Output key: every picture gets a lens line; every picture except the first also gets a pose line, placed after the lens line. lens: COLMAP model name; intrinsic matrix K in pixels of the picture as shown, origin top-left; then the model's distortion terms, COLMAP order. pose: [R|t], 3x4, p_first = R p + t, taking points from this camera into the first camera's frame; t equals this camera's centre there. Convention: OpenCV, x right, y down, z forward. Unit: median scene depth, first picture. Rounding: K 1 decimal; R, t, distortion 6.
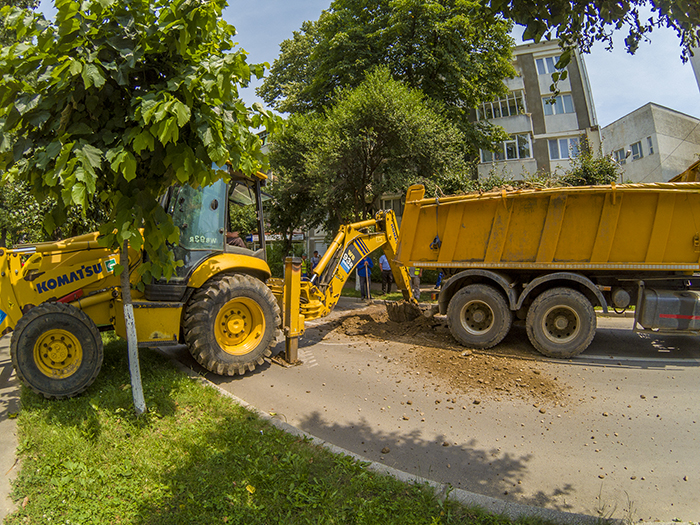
lens RADIAL K [[305.6, 0, 355.2], [0, 305.6, 265.0], [0, 0, 1]] dist [-0.208103, 0.035451]
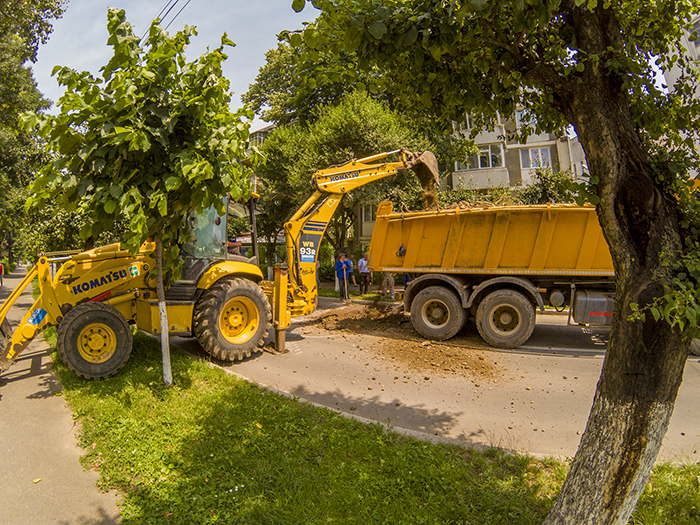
lens RADIAL K [[305.6, 0, 355.2], [0, 305.6, 265.0], [0, 0, 1]] dist [-0.208103, 0.035451]
pose [[0.998123, 0.002364, 0.061202, 0.017724], [-0.002178, 0.999993, -0.003112, -0.020554], [-0.061209, 0.002973, 0.998121, -0.254335]]
